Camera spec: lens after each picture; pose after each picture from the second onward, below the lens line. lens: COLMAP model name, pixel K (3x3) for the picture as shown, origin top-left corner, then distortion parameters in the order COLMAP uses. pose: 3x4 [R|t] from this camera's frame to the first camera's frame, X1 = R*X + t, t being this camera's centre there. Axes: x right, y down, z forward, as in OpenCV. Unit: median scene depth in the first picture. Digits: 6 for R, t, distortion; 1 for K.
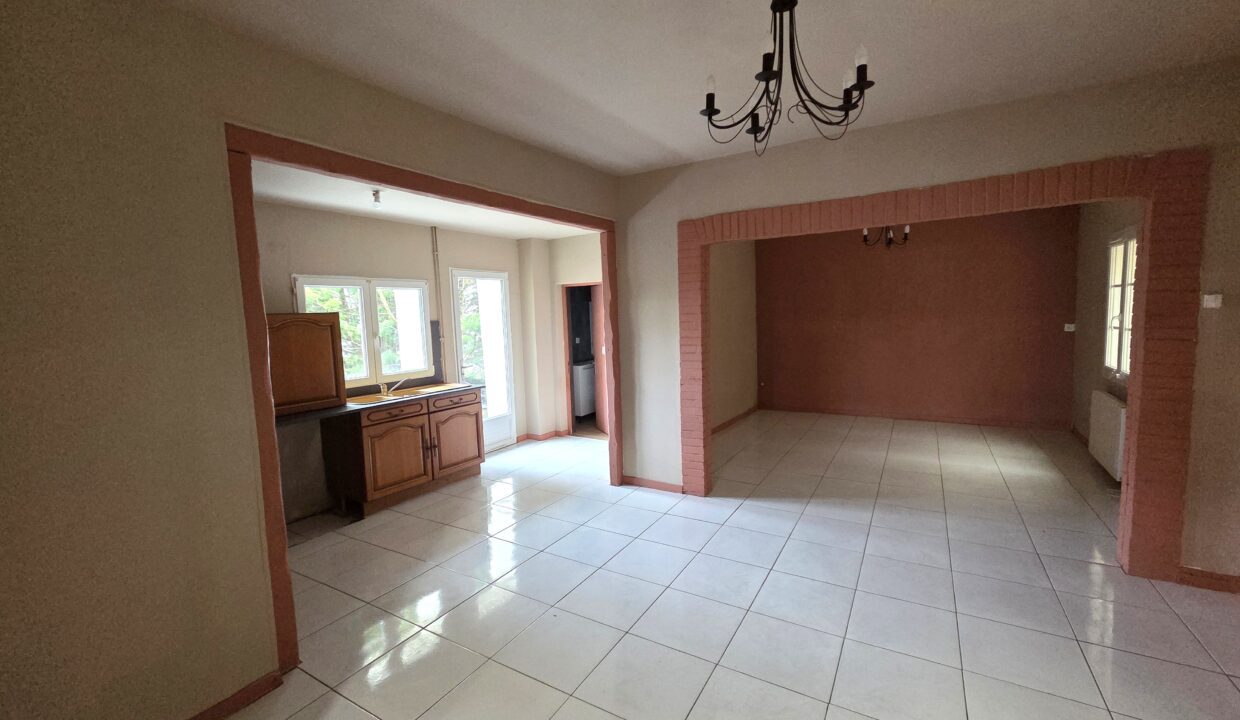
lens RADIAL K [[497.4, 0, 620.0], [0, 497.4, 360.0], [0, 0, 1]] dist [0.000032, -0.000011]
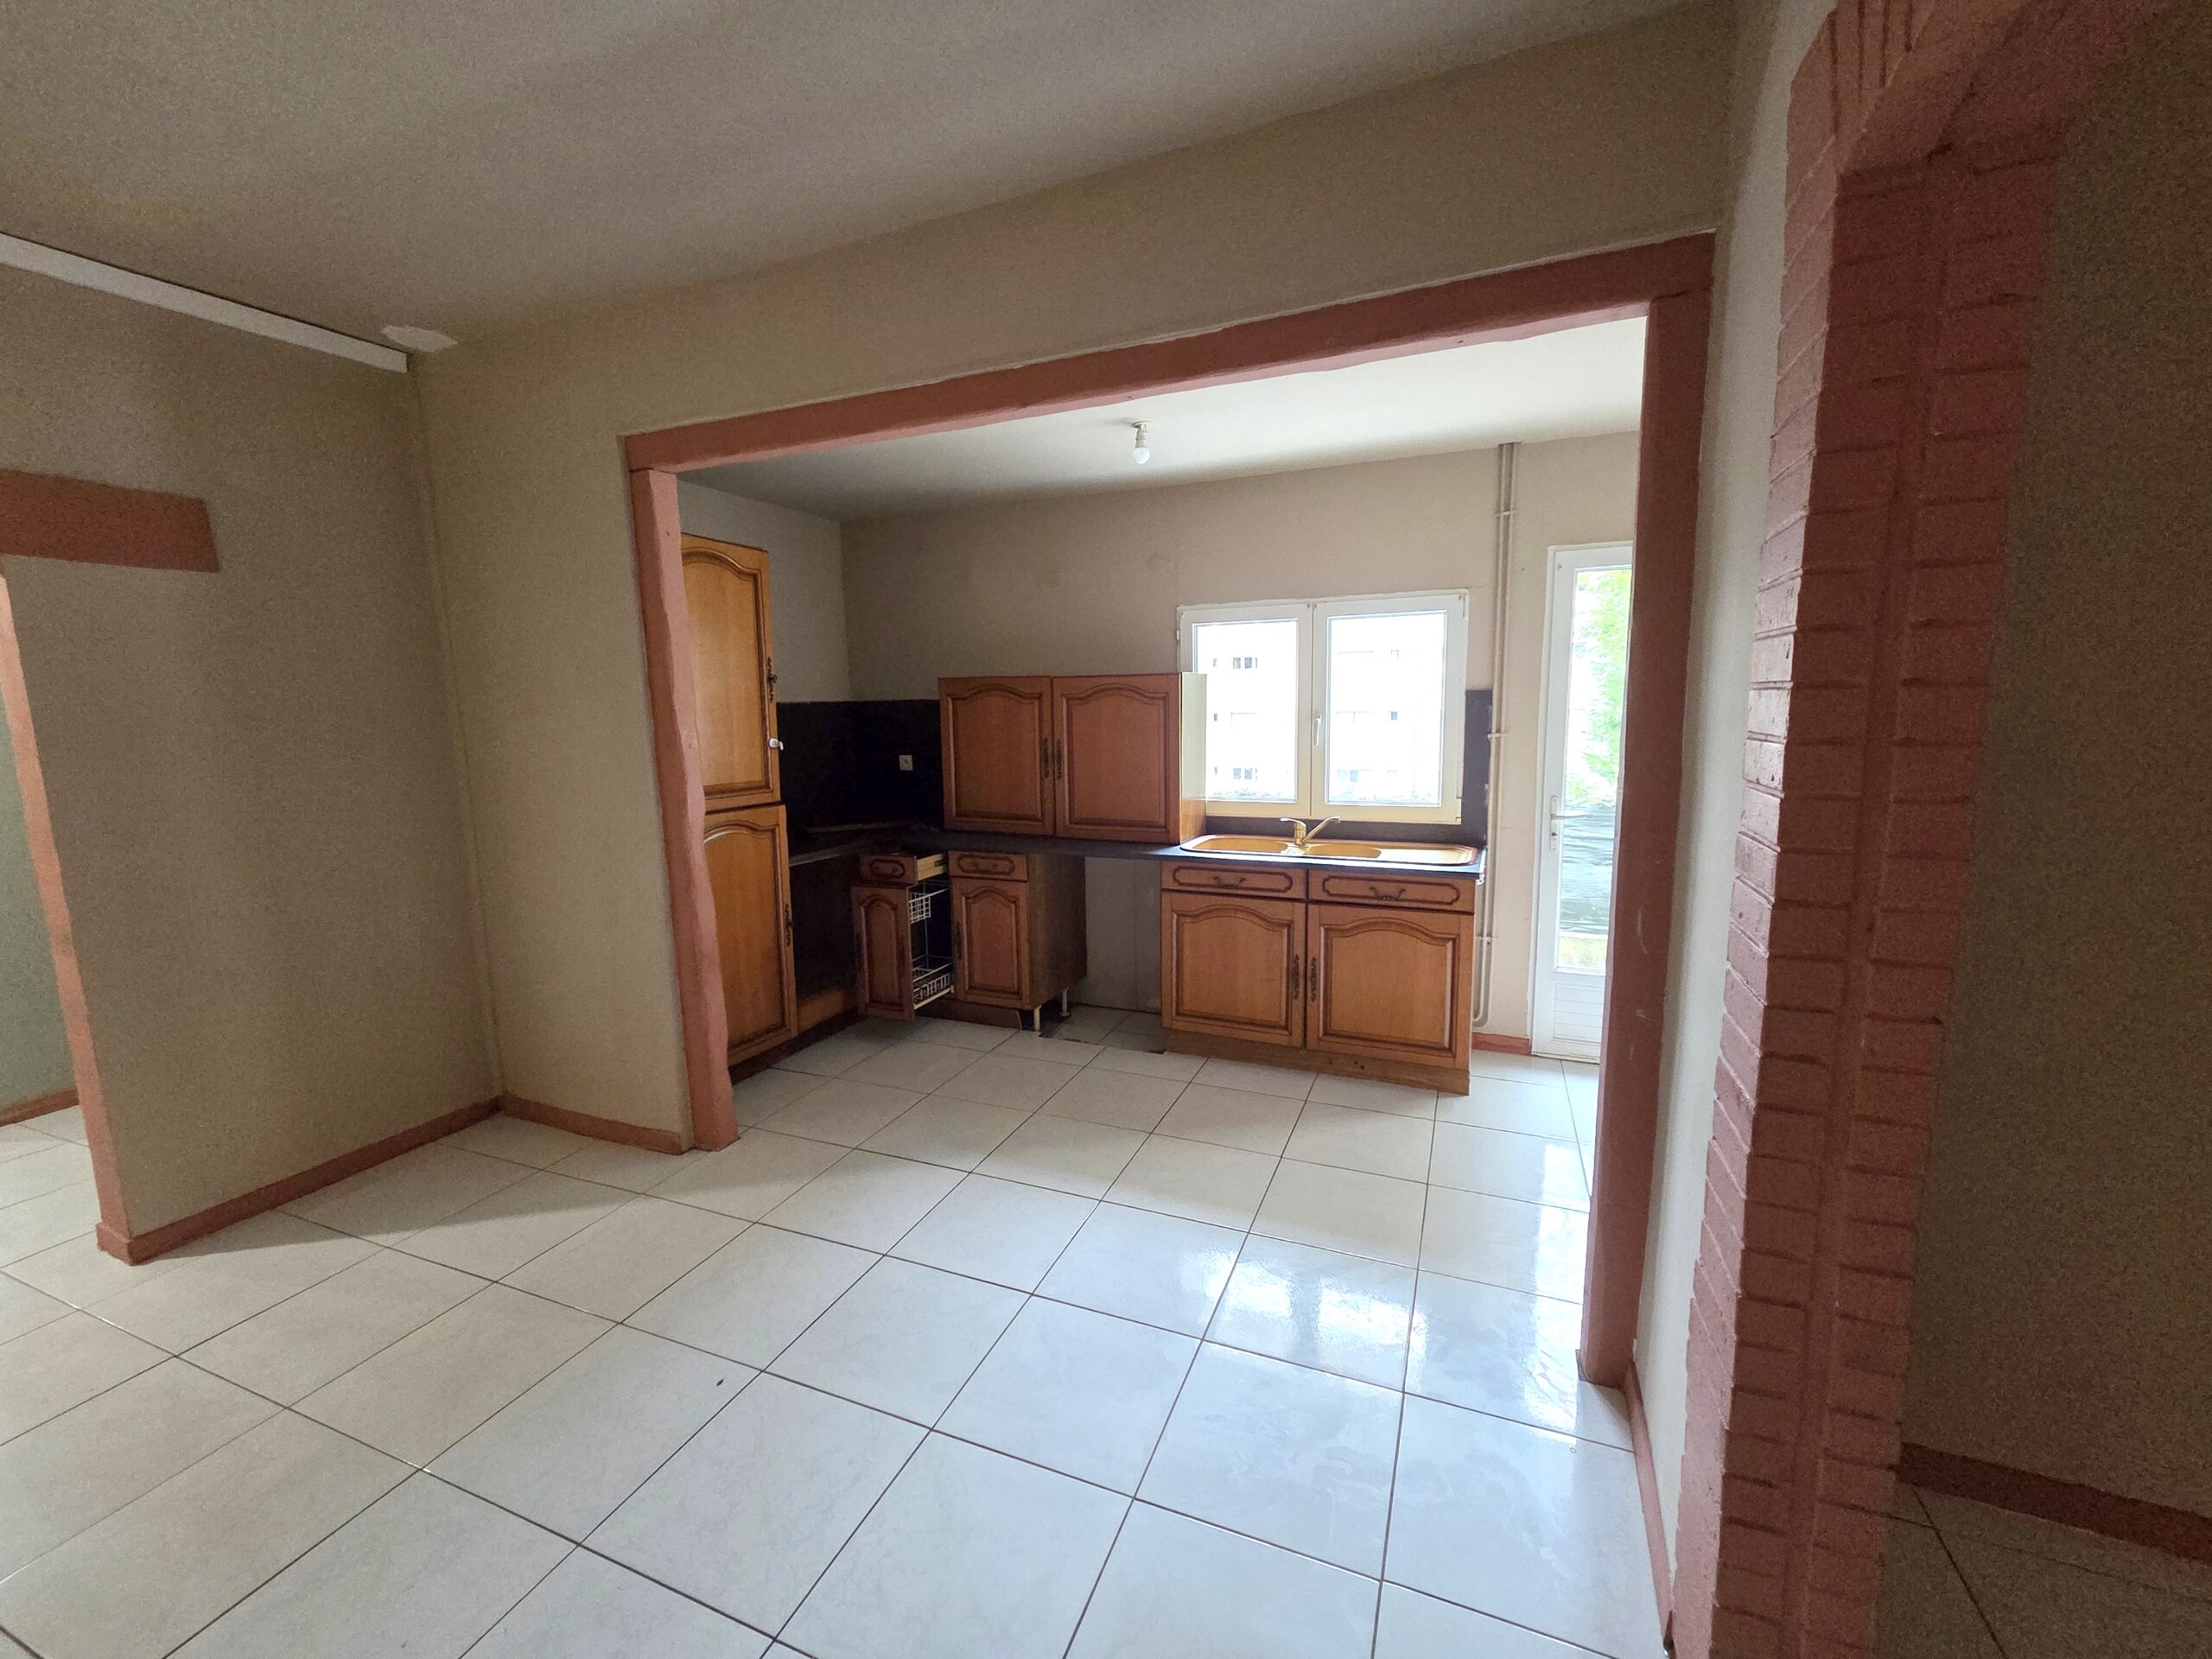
lens RADIAL K [[911.7, 0, 1106.0], [0, 911.7, 829.5], [0, 0, 1]] dist [0.000668, -0.000039]
pose [[0.153110, 0.166772, -0.974035, 0.364990], [-0.082157, 0.984393, 0.155632, -0.066507], [0.984788, 0.056195, 0.164422, 0.679116]]
